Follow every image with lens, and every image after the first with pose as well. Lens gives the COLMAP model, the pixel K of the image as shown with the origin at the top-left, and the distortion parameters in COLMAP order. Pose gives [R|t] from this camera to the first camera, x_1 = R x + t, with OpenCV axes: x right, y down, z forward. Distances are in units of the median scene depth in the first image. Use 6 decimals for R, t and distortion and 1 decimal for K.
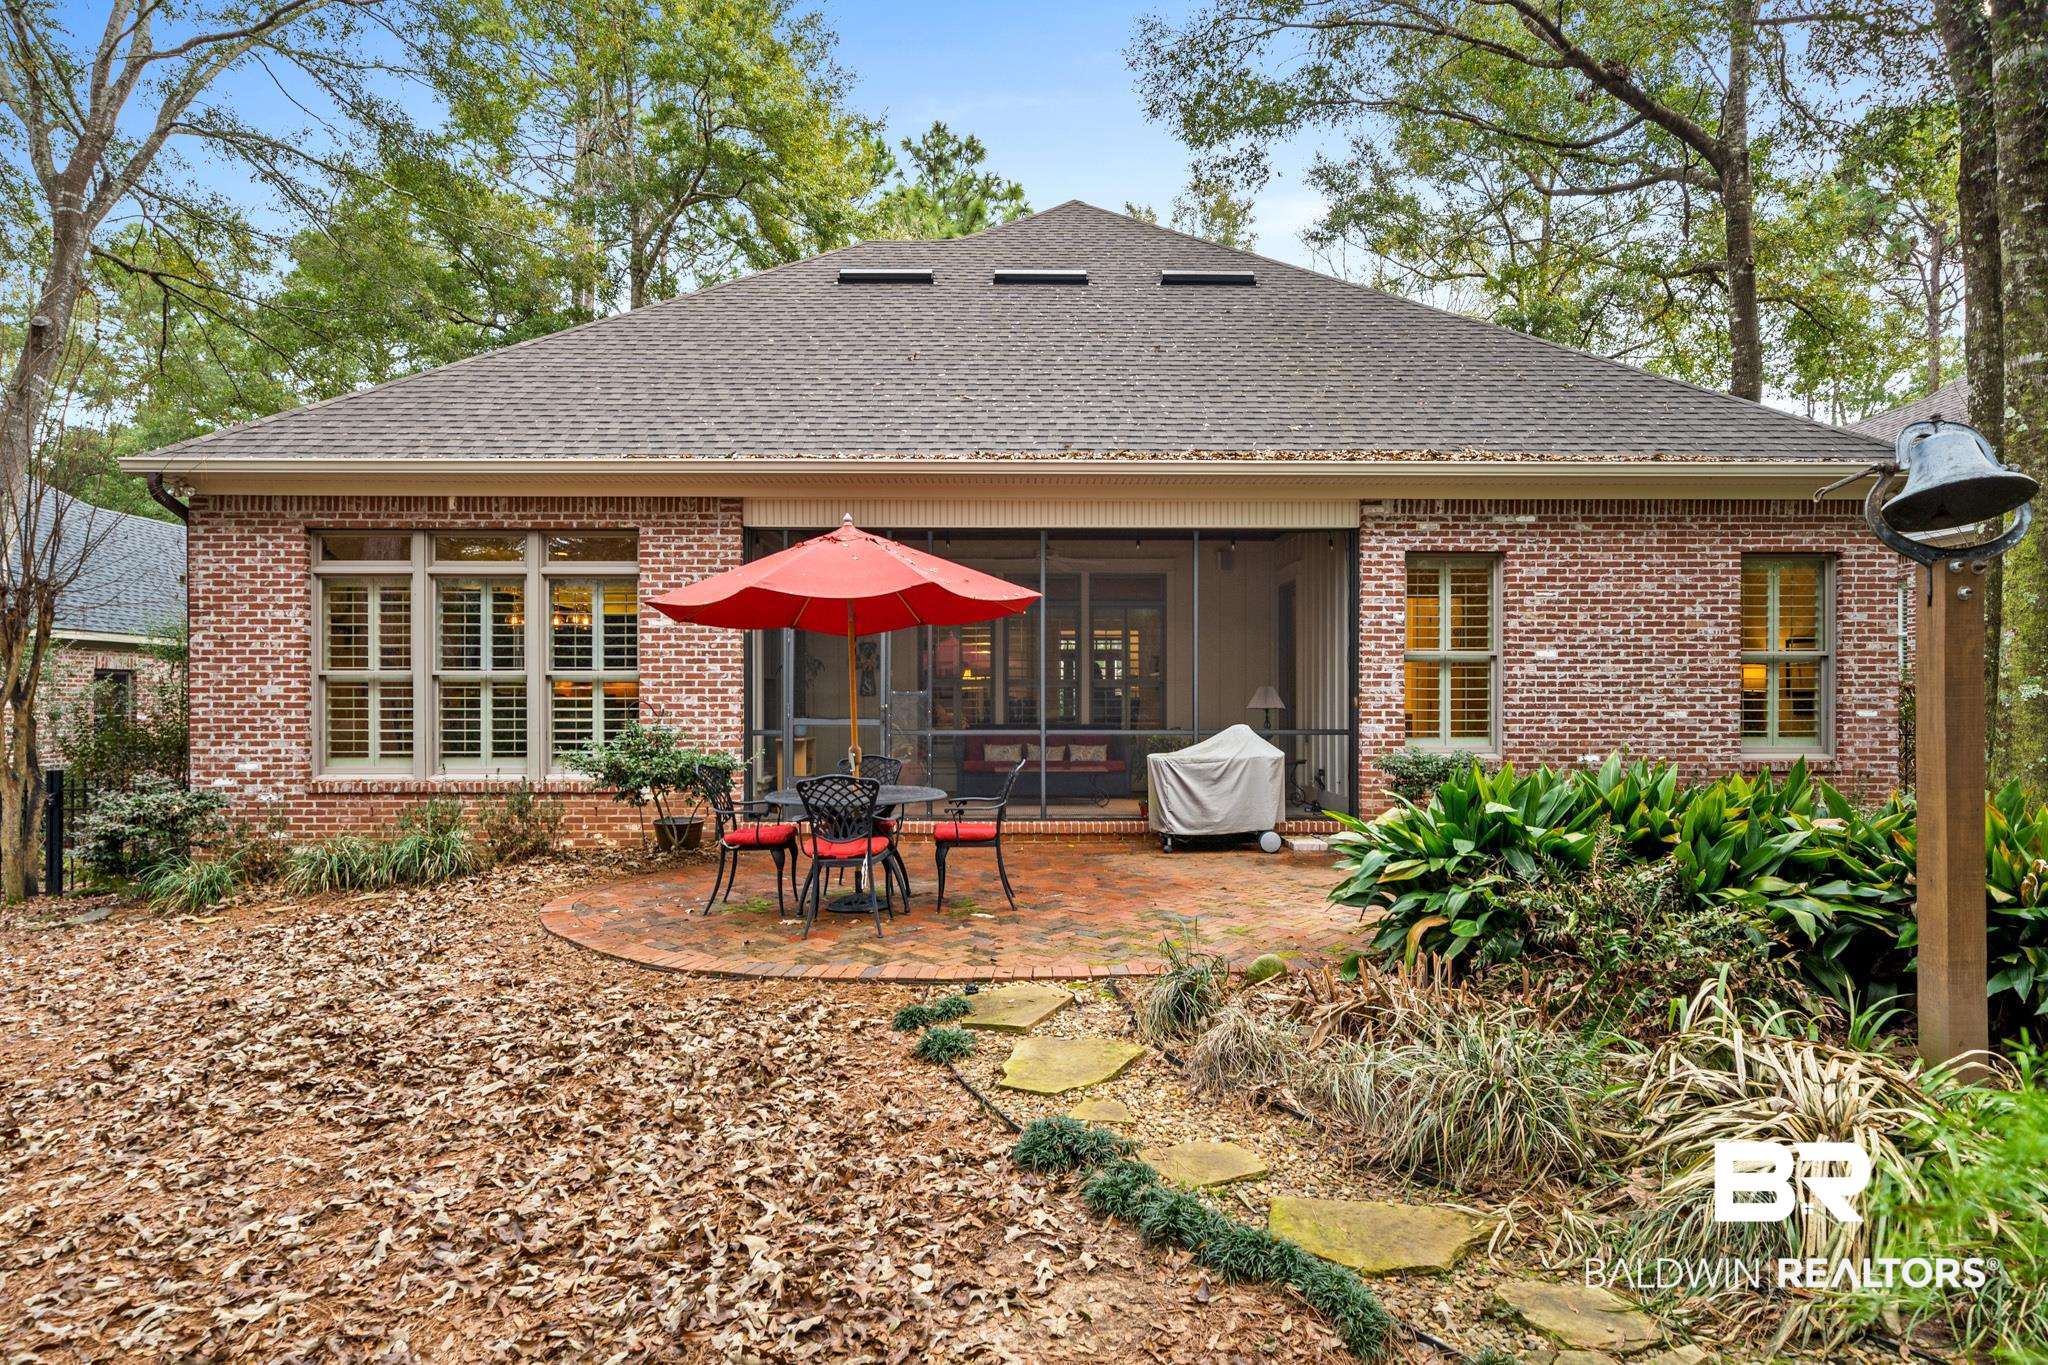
lens RADIAL K [[1130.0, 0, 1024.0], [0, 1130.0, 682.5], [0, 0, 1]] dist [0.002396, 0.000736]
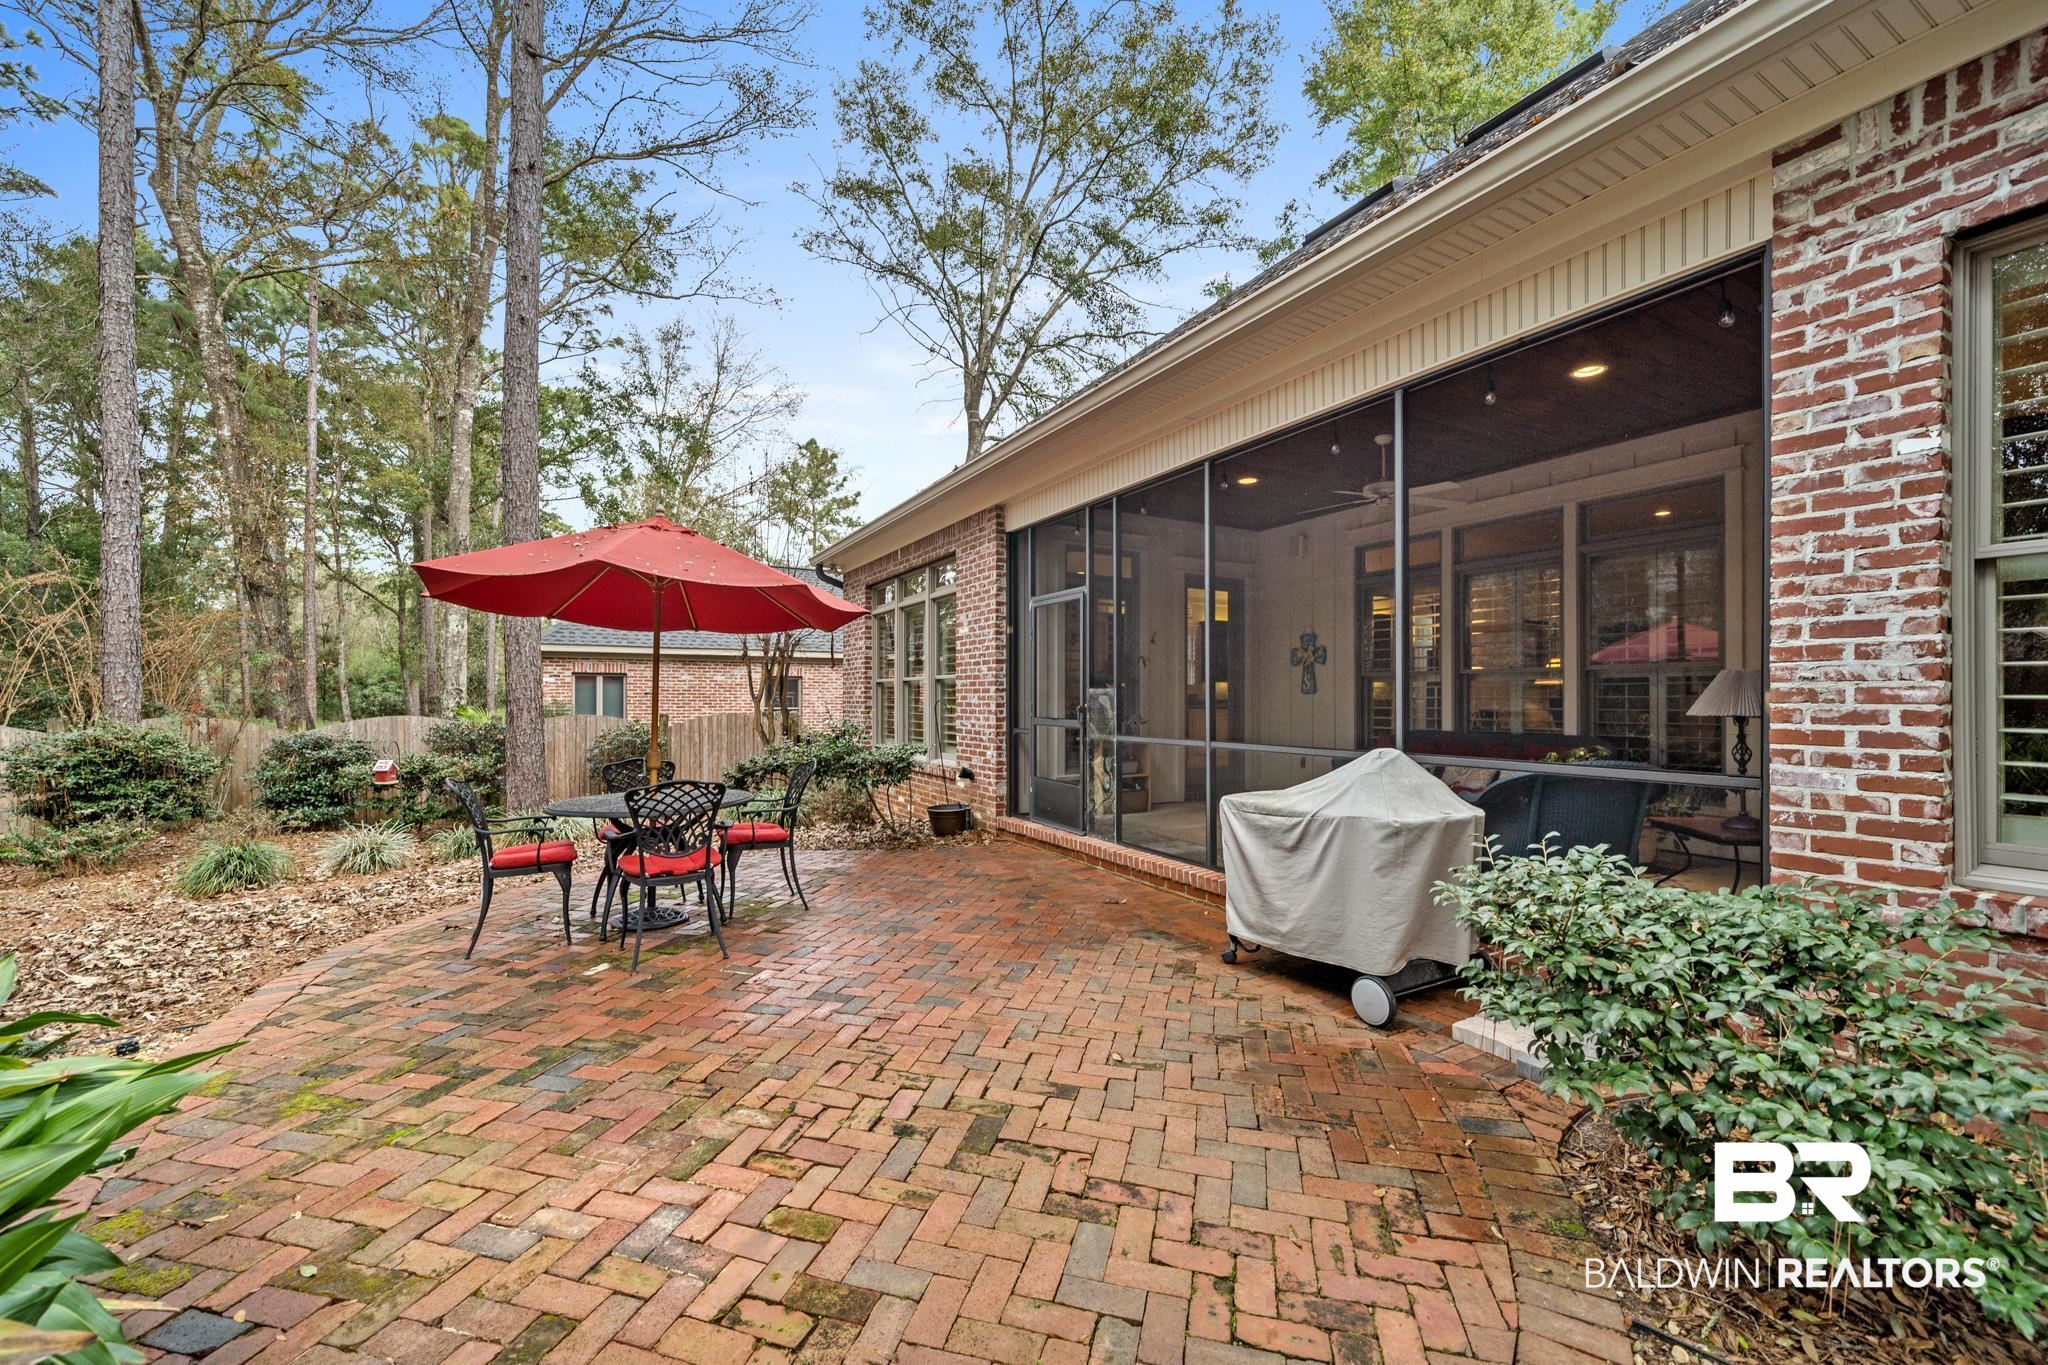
lens RADIAL K [[853.7, 0, 1019.6], [0, 853.7, 689.8], [0, 0, 1]] dist [-0.001797, 0.000708]
pose [[0.491377, -0.008285, -0.870908, 0.433558], [-0.008566, 0.999860, -0.014345, 0.019244], [0.870905, 0.014509, 0.491237, 0.674652]]
